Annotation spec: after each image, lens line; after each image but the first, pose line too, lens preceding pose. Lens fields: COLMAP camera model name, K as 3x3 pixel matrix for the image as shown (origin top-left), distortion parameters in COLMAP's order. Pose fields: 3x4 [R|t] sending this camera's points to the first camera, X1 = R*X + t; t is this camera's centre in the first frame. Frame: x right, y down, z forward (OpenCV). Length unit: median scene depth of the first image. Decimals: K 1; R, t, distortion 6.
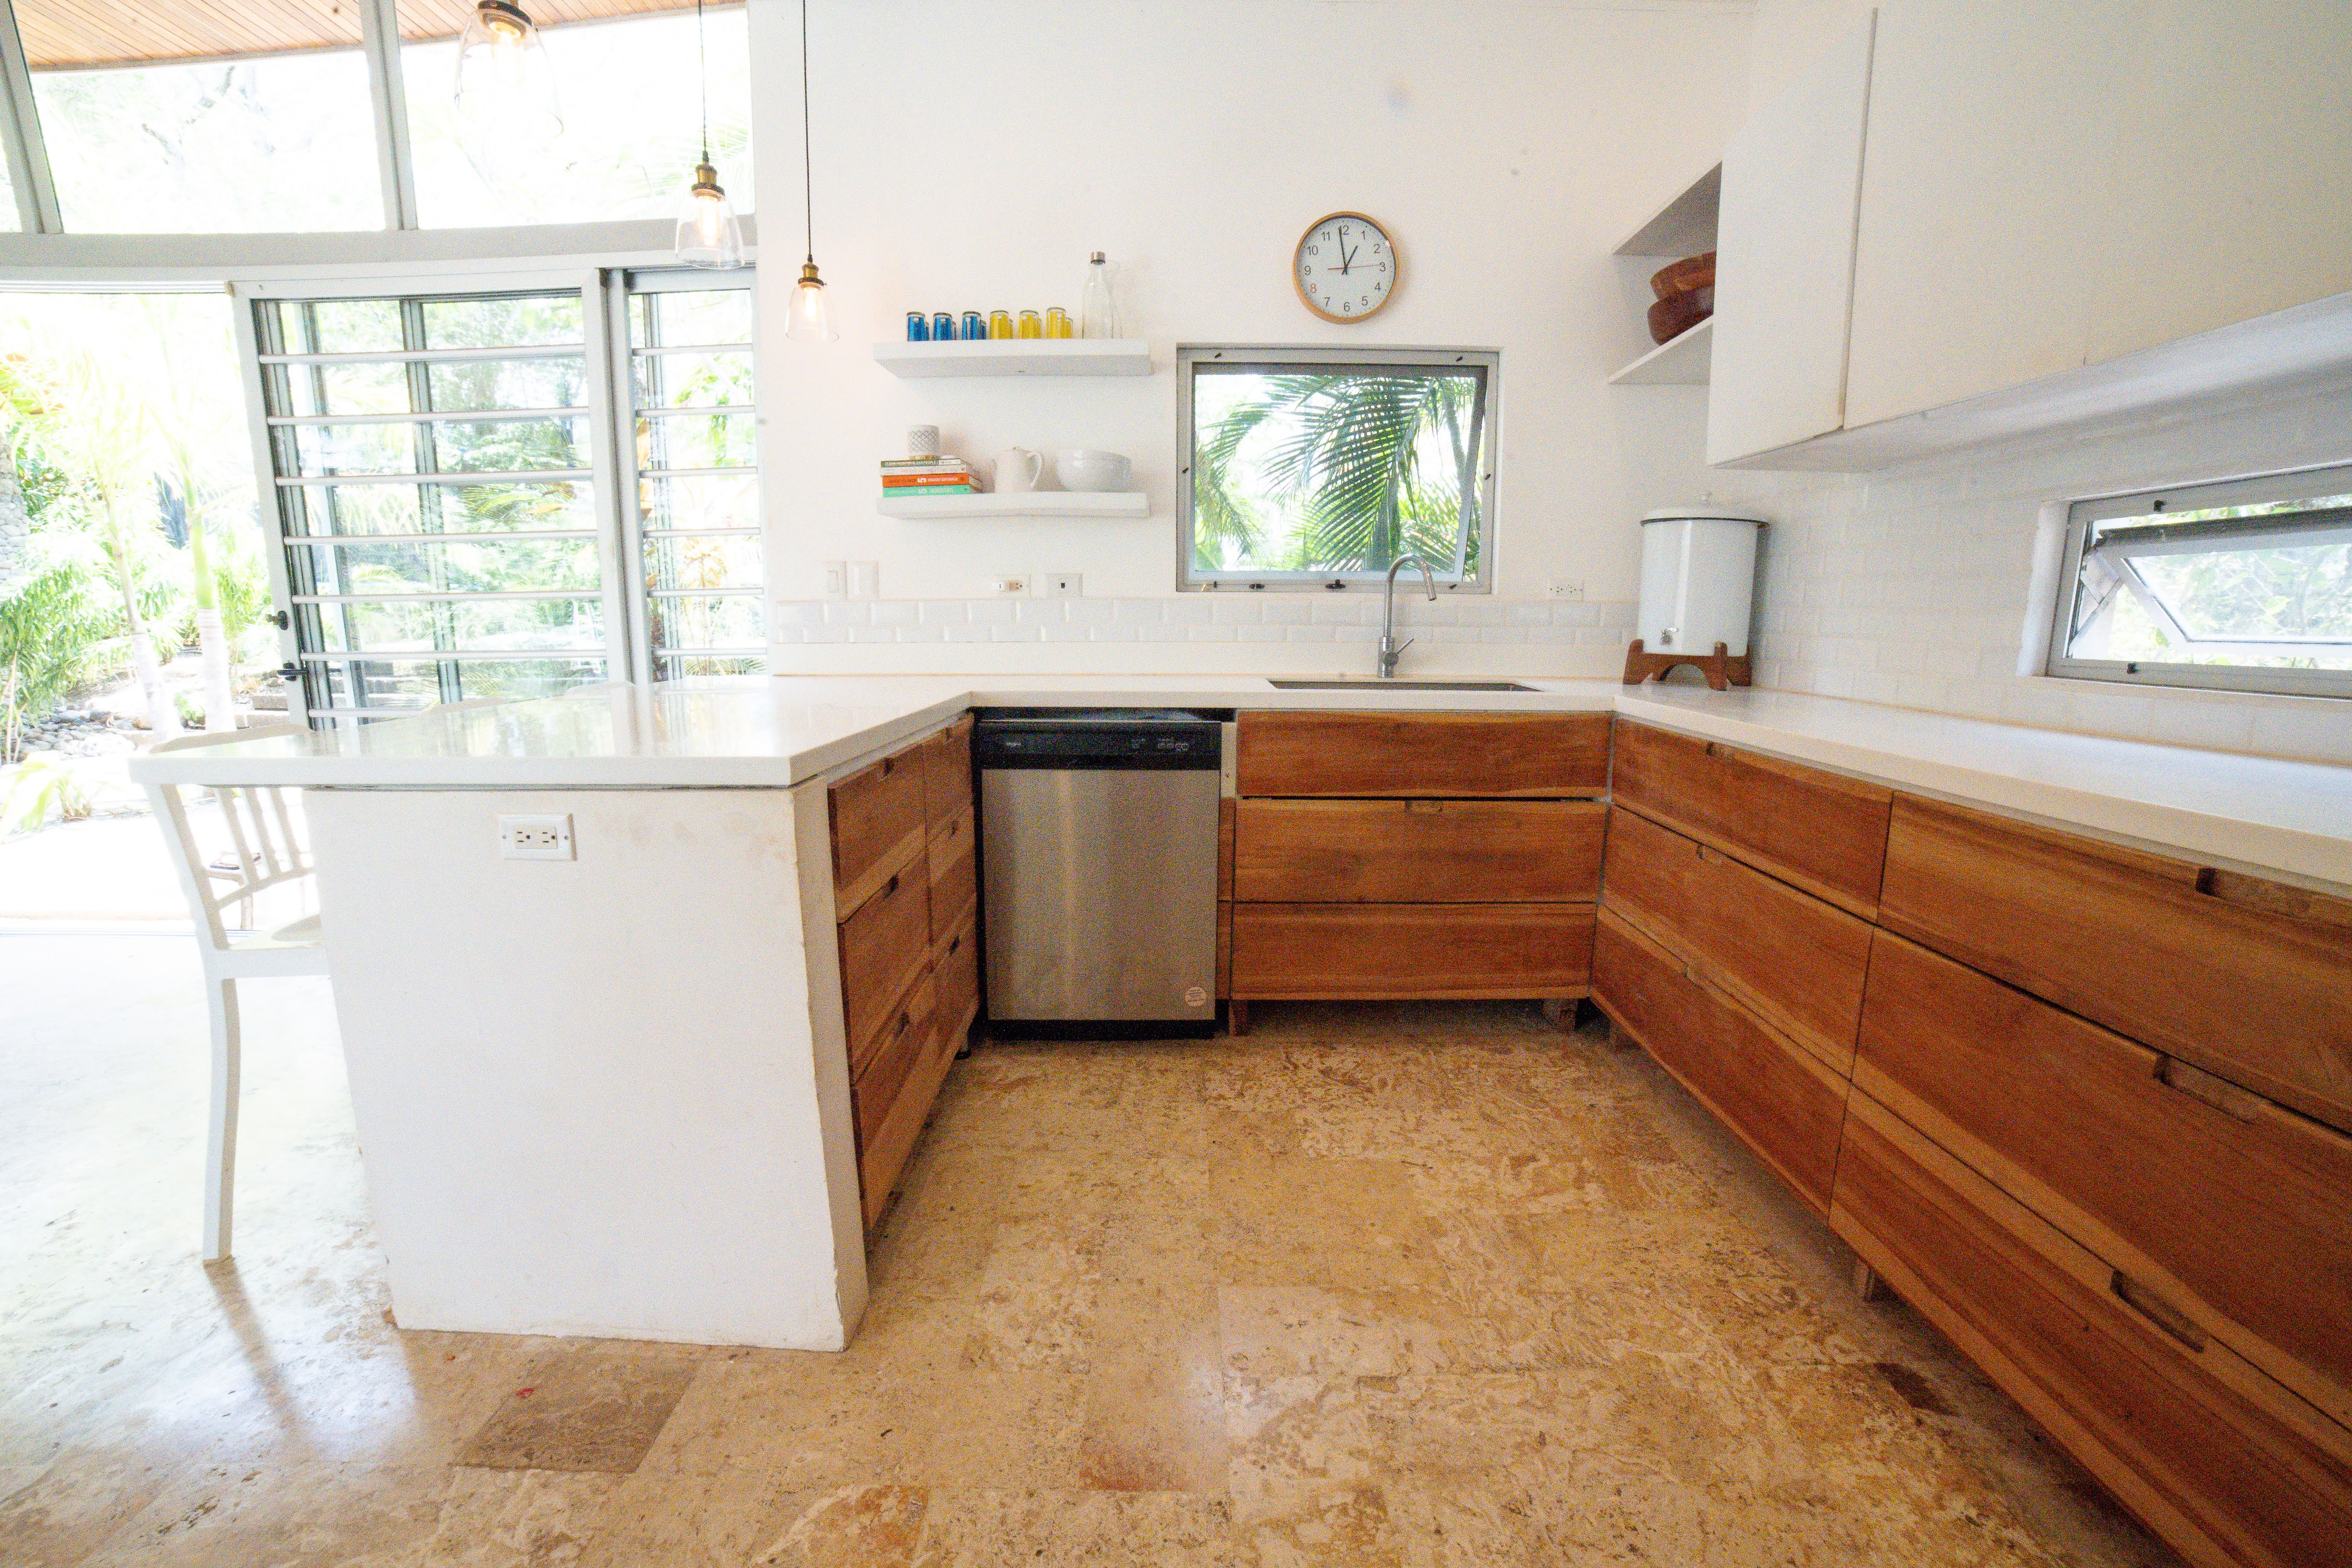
lens RADIAL K [[943.4, 0, 1189.9], [0, 943.4, 785.1], [0, 0, 1]] dist [-0.116371, 0.039919]
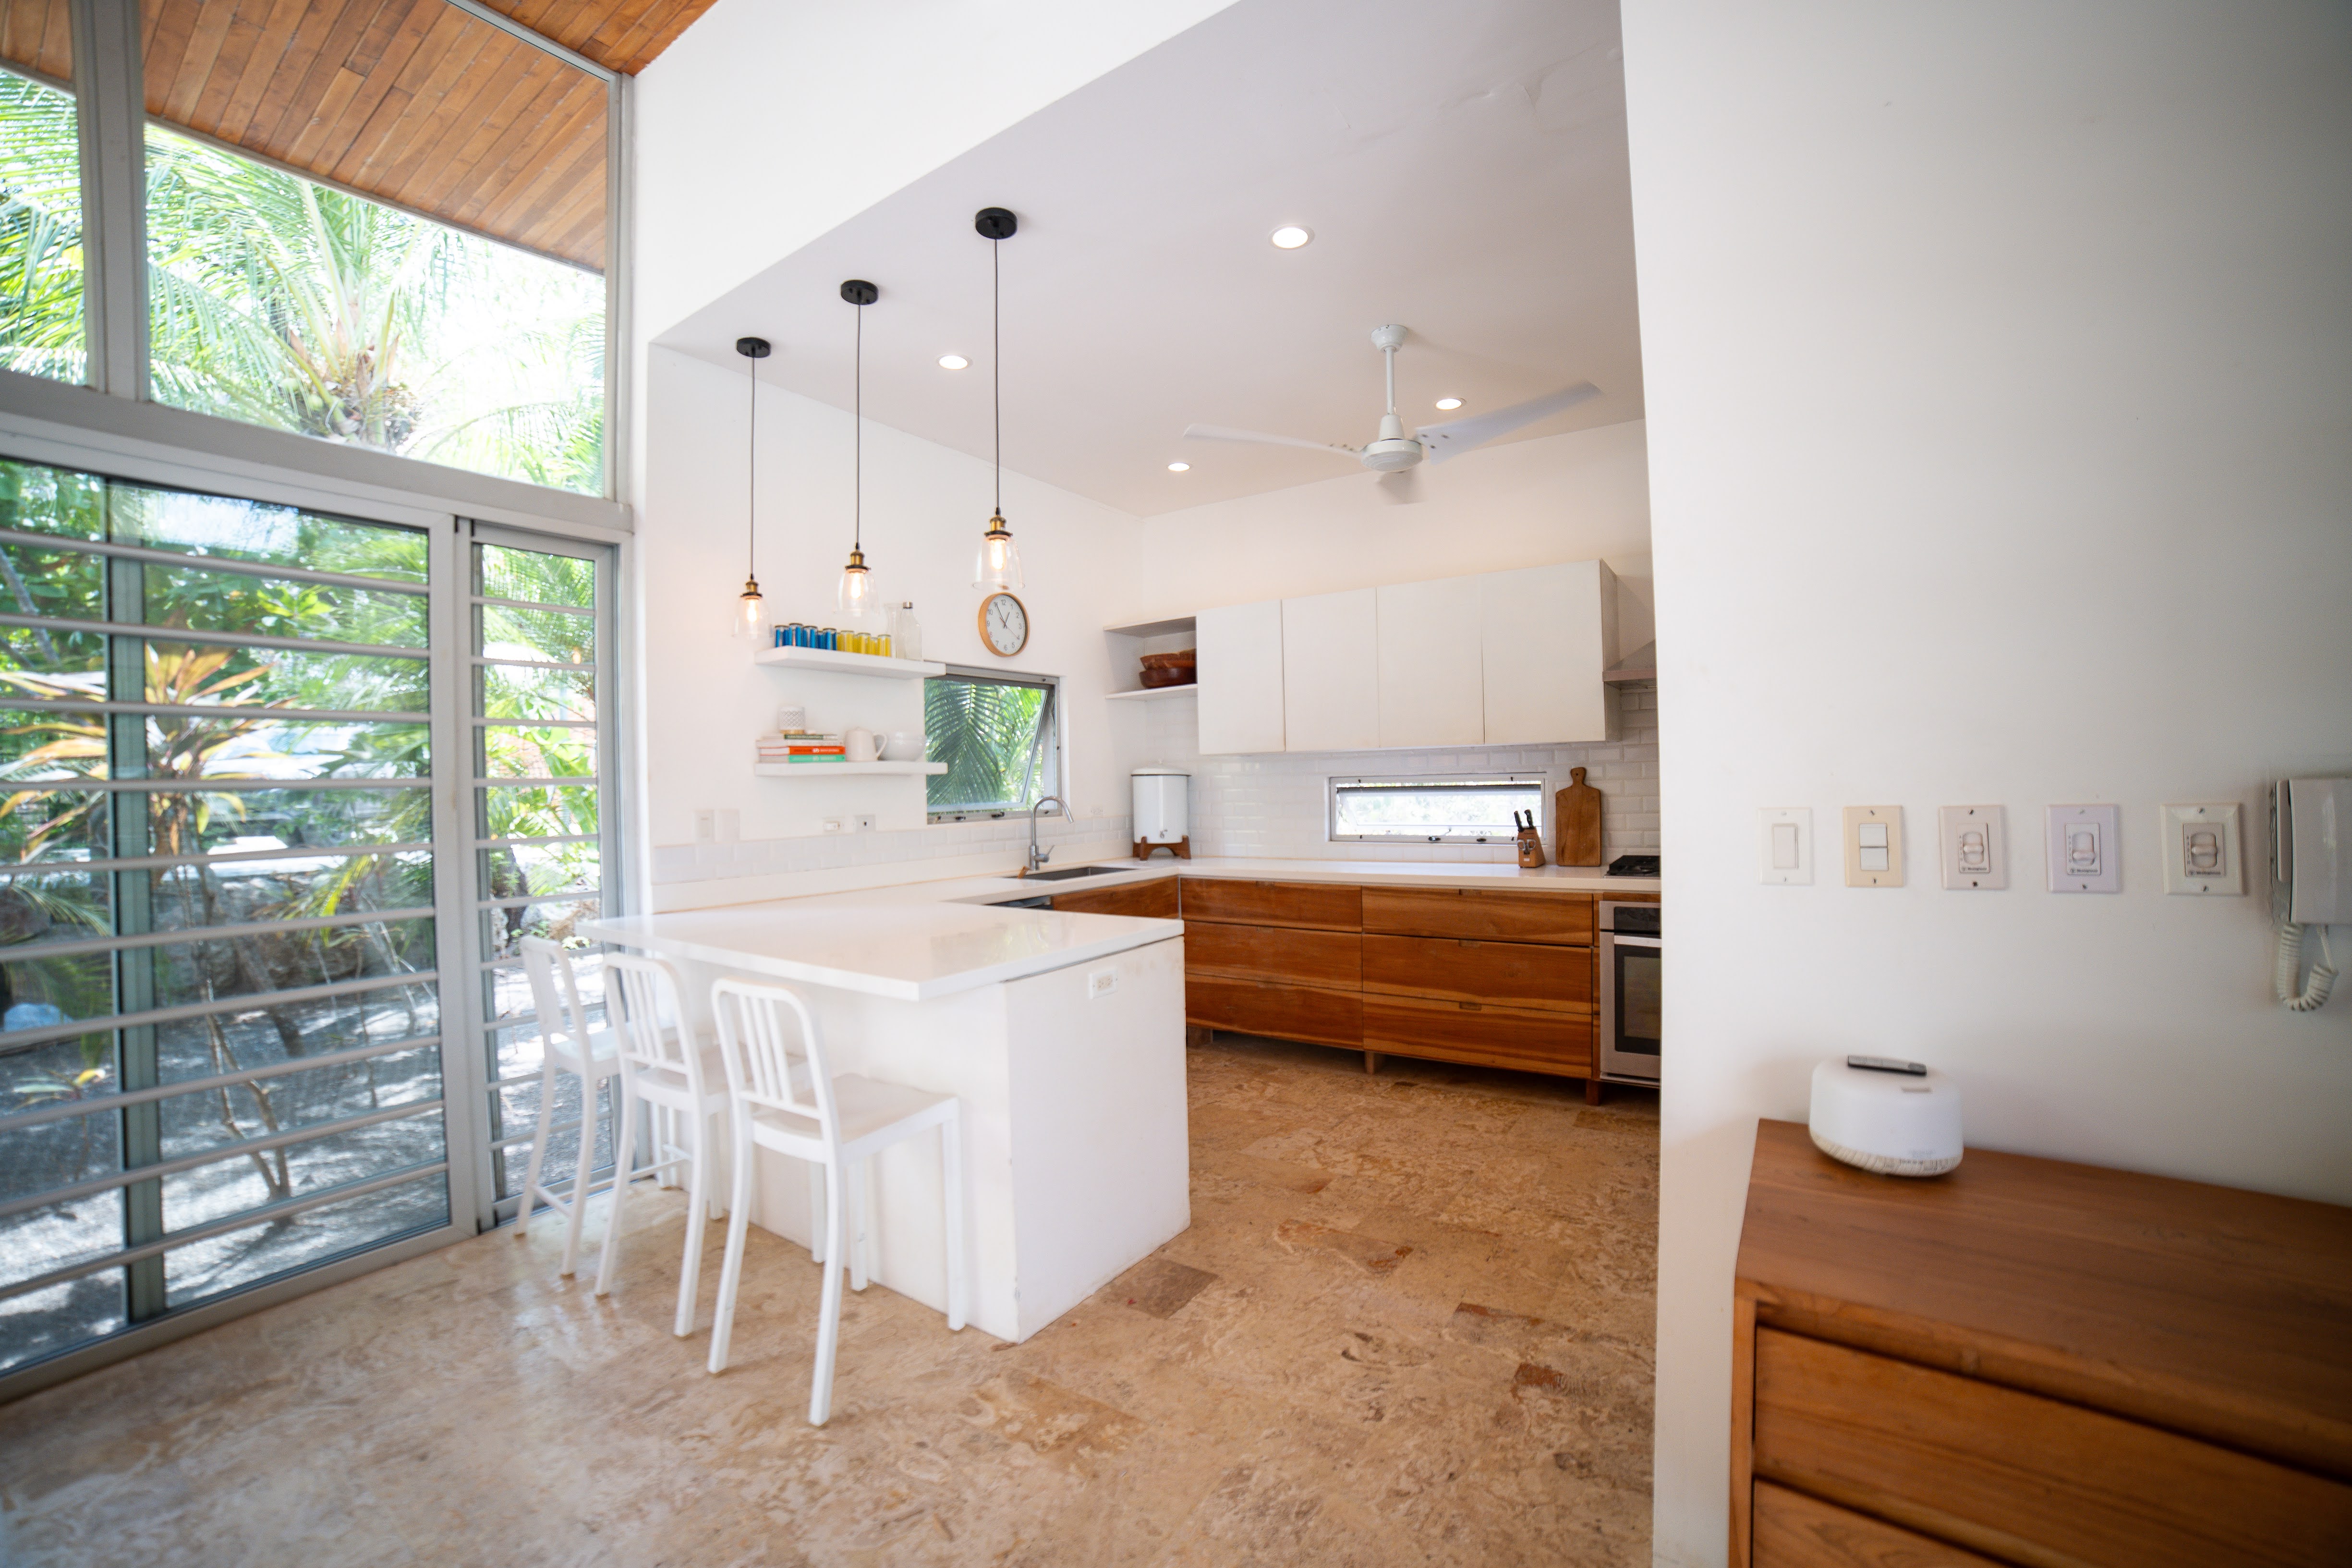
lens RADIAL K [[943.4, 0, 1189.9], [0, 943.4, 785.1], [0, 0, 1]] dist [-0.116371, 0.039919]
pose [[0.545747, -0.016873, 0.837780, -1.606368], [0.170850, 0.981036, -0.091537, -0.100131], [-0.820348, 0.193091, 0.538281, -0.208902]]
